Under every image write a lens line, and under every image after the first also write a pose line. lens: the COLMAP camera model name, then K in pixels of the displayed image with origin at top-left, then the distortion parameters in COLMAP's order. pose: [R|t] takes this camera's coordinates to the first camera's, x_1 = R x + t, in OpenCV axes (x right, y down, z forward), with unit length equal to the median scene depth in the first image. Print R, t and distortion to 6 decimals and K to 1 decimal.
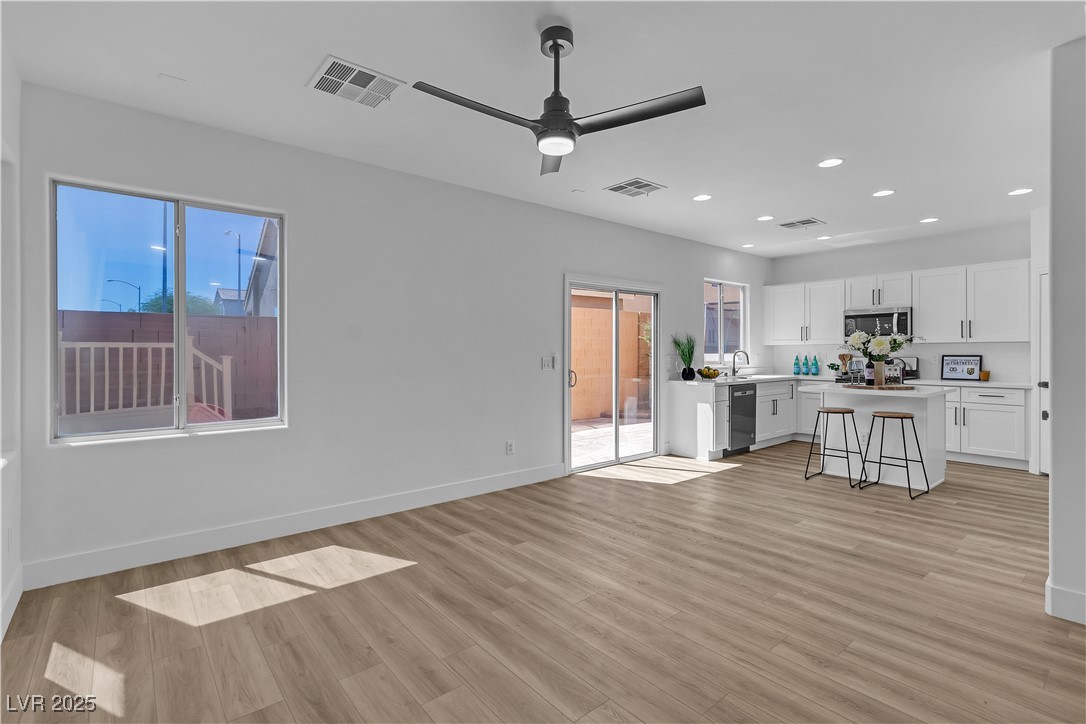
lens RADIAL K [[504.8, 0, 546.1], [0, 504.8, 344.4], [0, 0, 1]] dist [-0.004826, 0.003297]
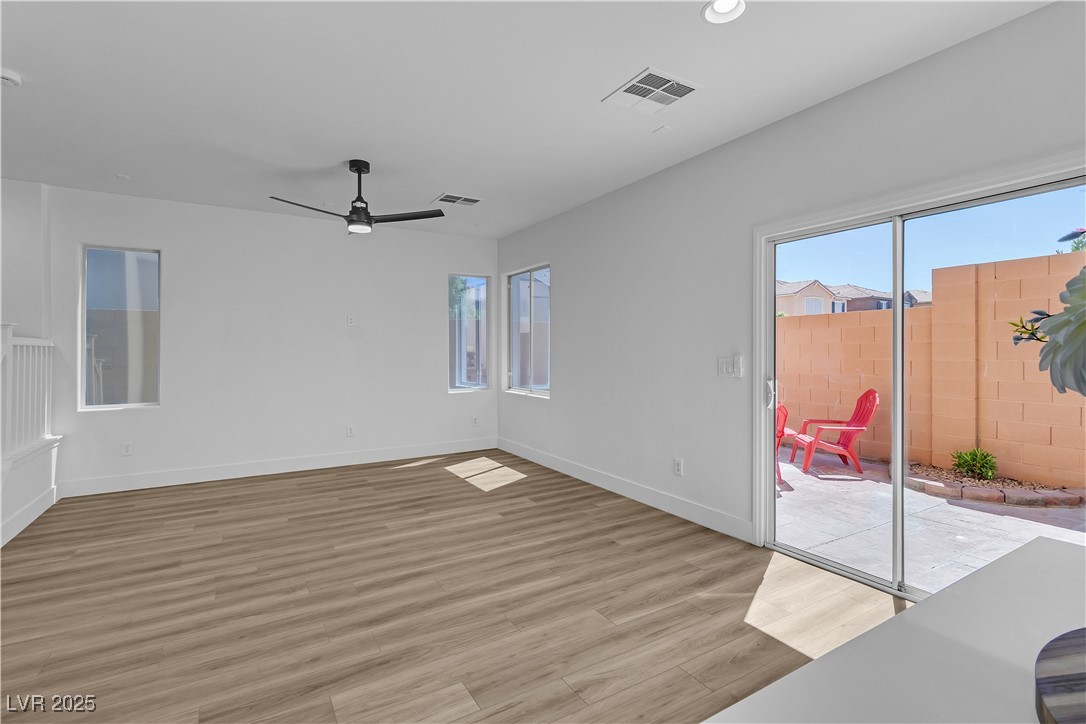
lens RADIAL K [[504.8, 0, 544.9], [0, 504.8, 349.6], [0, 0, 1]] dist [-0.004826, 0.003297]
pose [[-0.148162, 0.001341, -0.988962, 0.683870], [0.018681, 0.999824, -0.001443, 0.008215], [0.988787, -0.018689, -0.148161, 0.801632]]
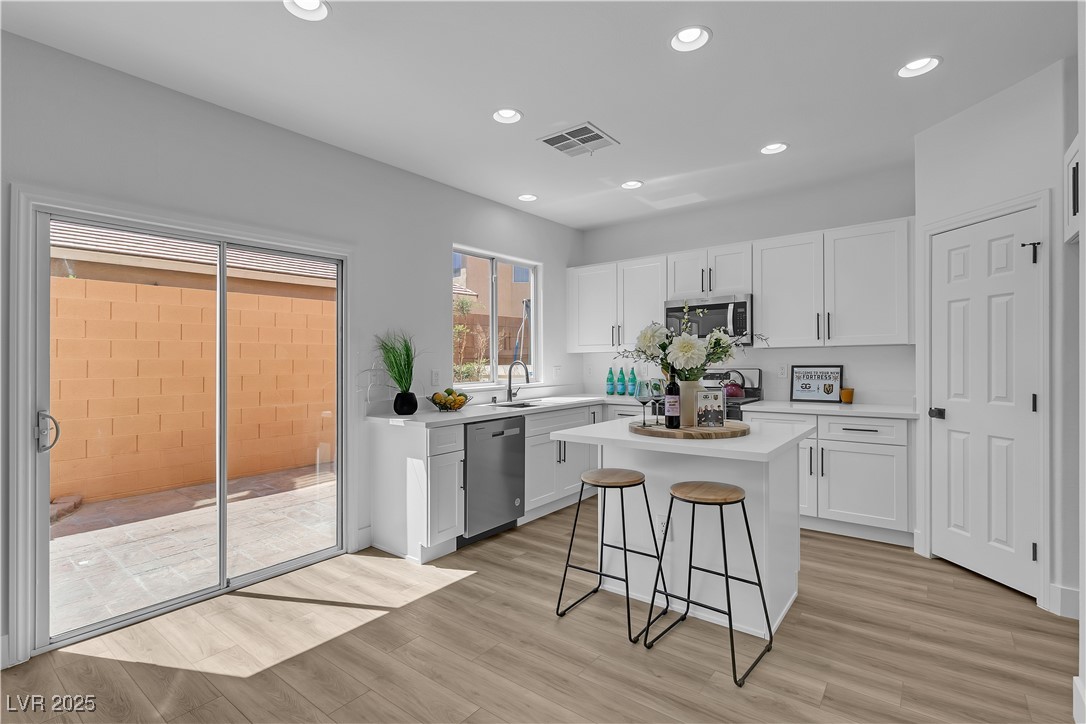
lens RADIAL K [[504.8, 0, 545.3], [0, 504.8, 360.3], [0, 0, 1]] dist [-0.004826, 0.003297]
pose [[0.976202, -0.008917, 0.216680, 0.370393], [0.006723, 0.999918, 0.010859, 0.005497], [-0.216759, -0.009144, 0.976182, 0.481207]]
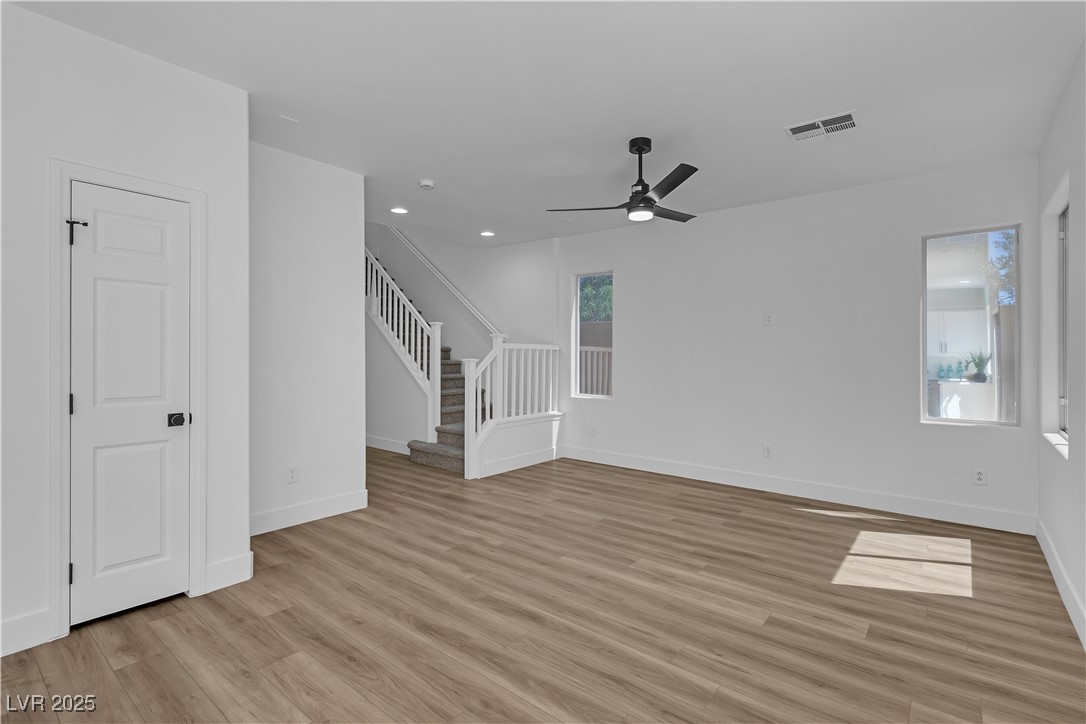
lens RADIAL K [[504.8, 0, 548.7], [0, 504.8, 352.0], [0, 0, 1]] dist [-0.004826, 0.003297]
pose [[-0.980413, -0.005928, -0.196863, 0.250266], [-0.001987, 0.999794, -0.020209, 0.015372], [0.196943, -0.019422, -0.980223, 1.034118]]
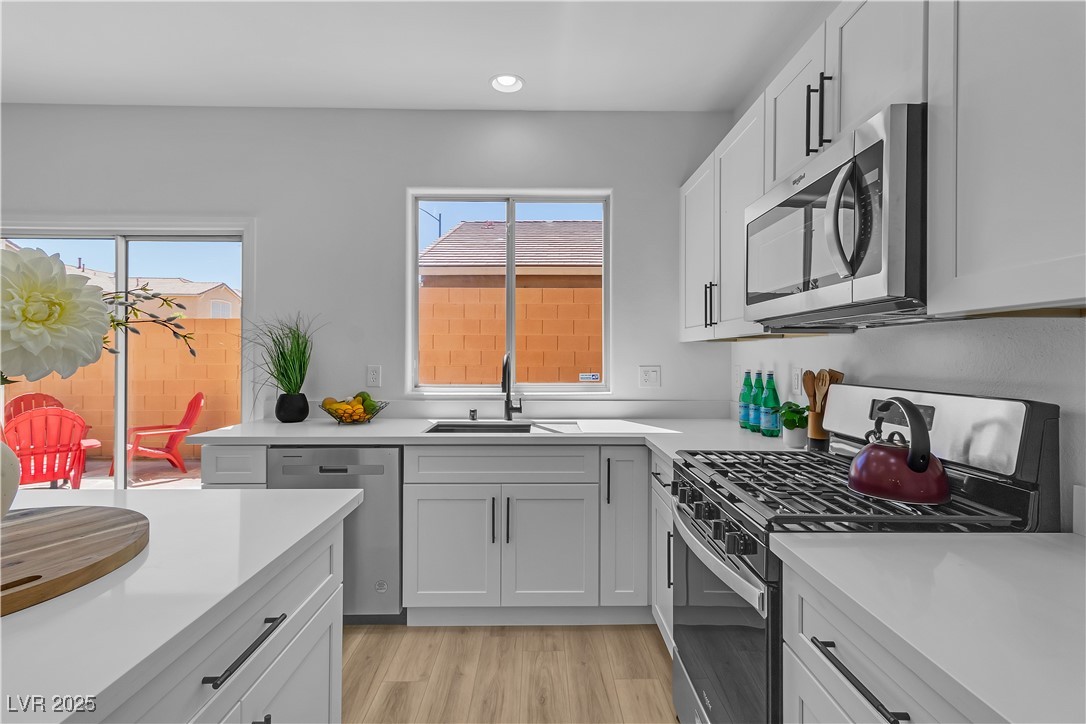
lens RADIAL K [[504.8, 0, 552.5], [0, 504.8, 345.4], [0, 0, 1]] dist [-0.004826, 0.003297]
pose [[0.784794, -0.007507, -0.619711, 0.873646], [0.003332, 0.999963, -0.007894, 0.009890], [0.619748, 0.004131, 0.784790, 0.942350]]
